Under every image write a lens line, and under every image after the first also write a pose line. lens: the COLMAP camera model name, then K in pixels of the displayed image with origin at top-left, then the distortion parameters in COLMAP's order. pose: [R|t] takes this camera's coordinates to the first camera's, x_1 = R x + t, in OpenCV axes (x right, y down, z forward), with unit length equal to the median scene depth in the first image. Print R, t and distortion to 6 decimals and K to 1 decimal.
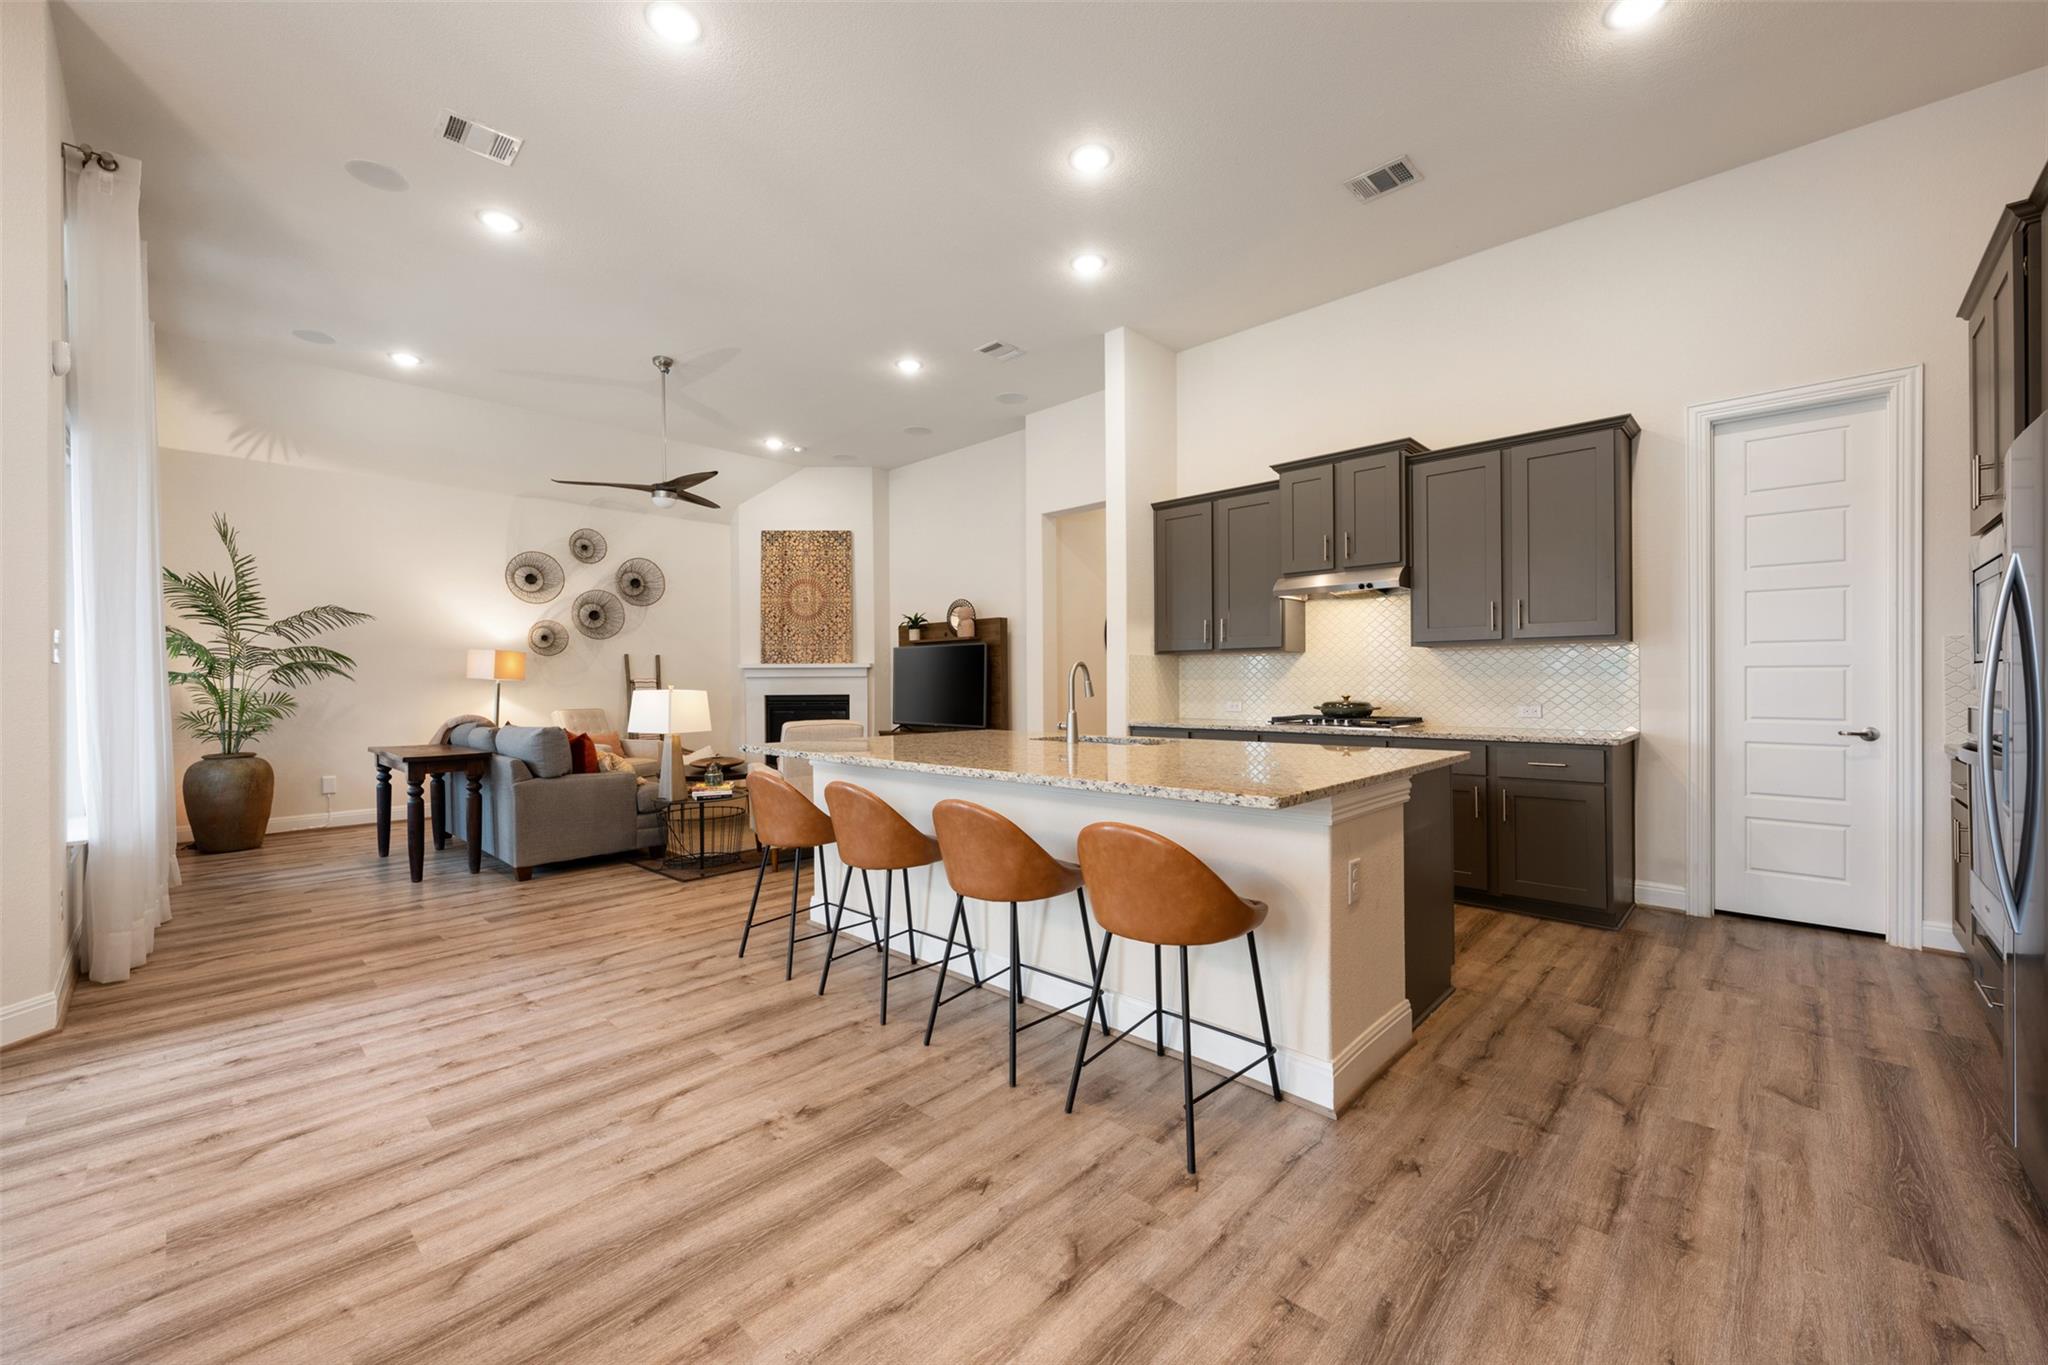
lens RADIAL K [[803.8, 0, 1024.8], [0, 803.8, 683.0], [0, 0, 1]] dist [-0.000184, -0.000065]
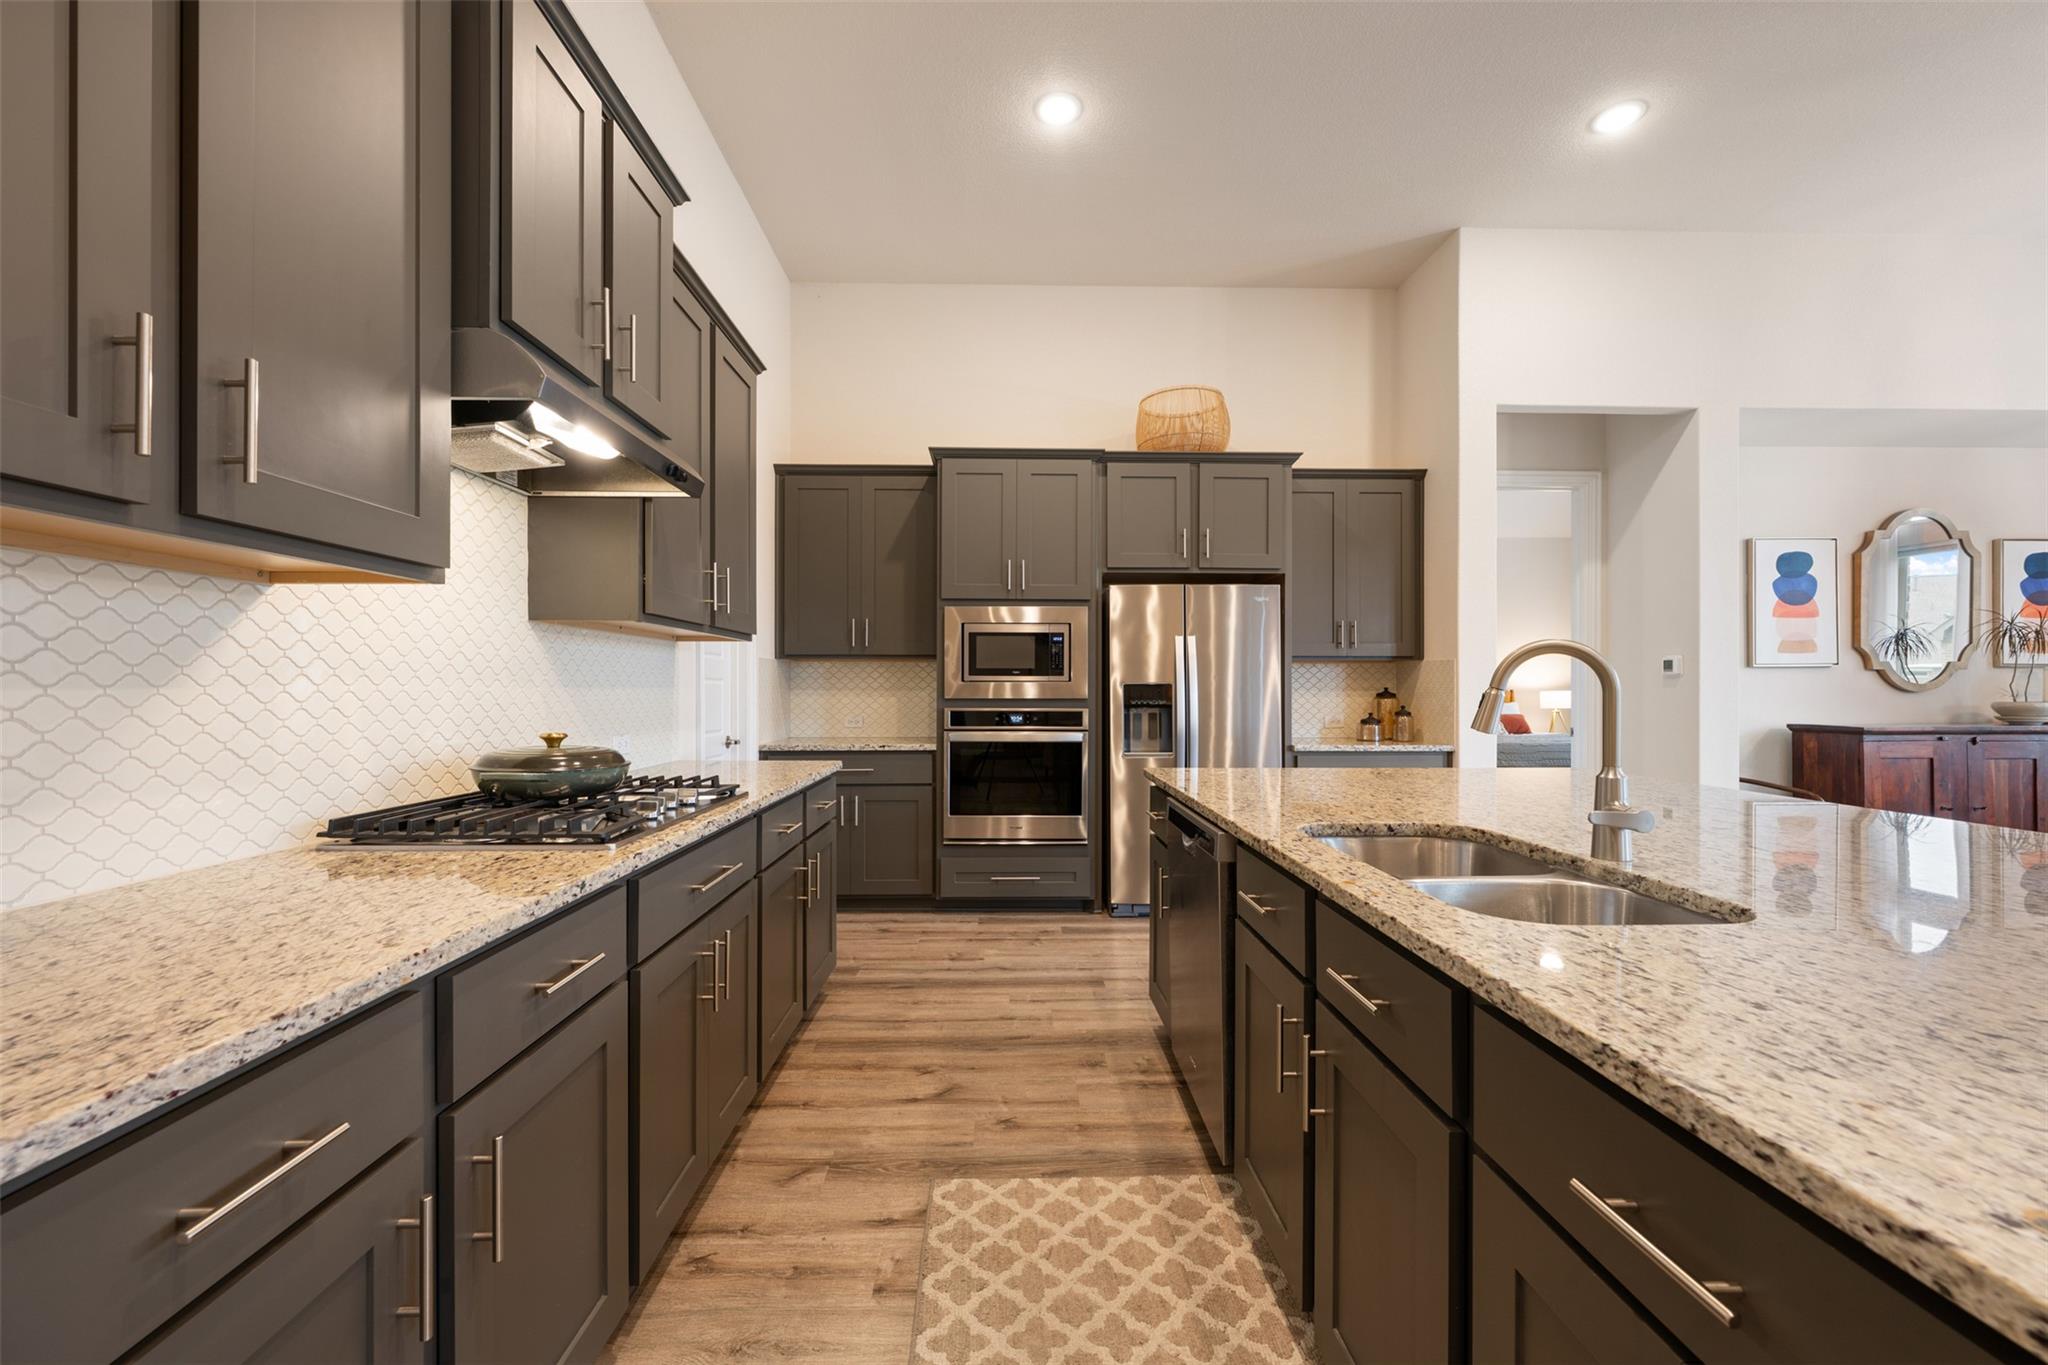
lens RADIAL K [[809.6, 0, 1020.3], [0, 809.6, 686.4], [0, 0, 1]] dist [-0.000271, -0.000199]
pose [[-0.703489, 0.006463, 0.710677, -0.010371], [0.004082, 0.999979, -0.005054, -0.003250], [-0.710695, -0.000655, -0.703500, 1.002607]]
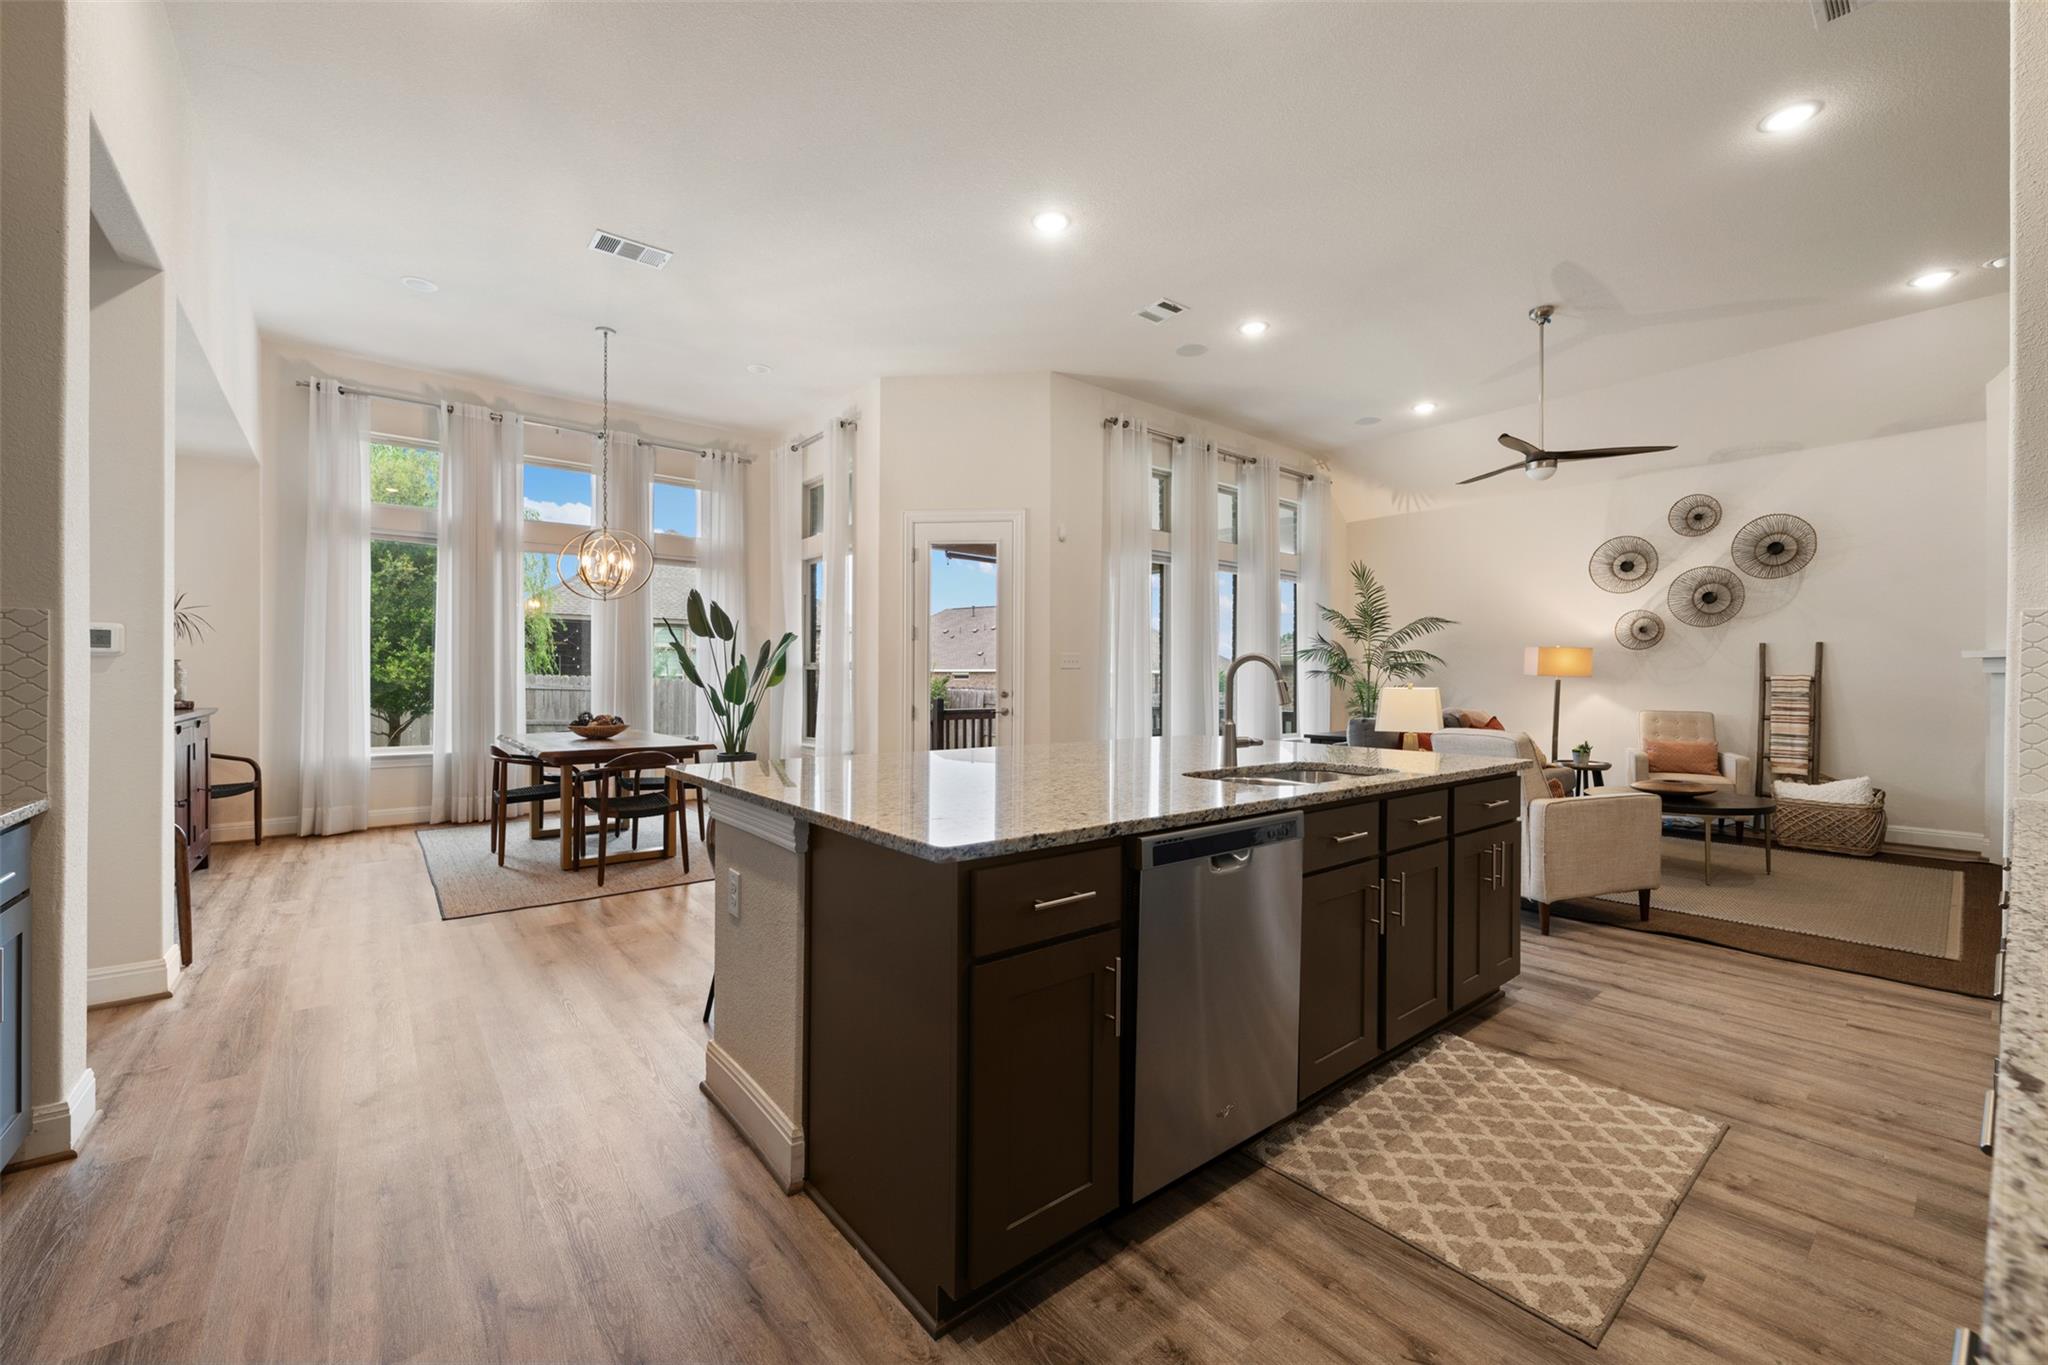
lens RADIAL K [[814.3, 0, 1011.2], [0, 814.3, 681.6], [0, 0, 1]] dist [-0.005755, 0.000191]
pose [[-0.134526, 0.009768, -0.990862, 0.565898], [-0.005382, 0.999929, 0.010588, -0.006397], [0.990895, 0.006757, -0.134464, 0.618584]]
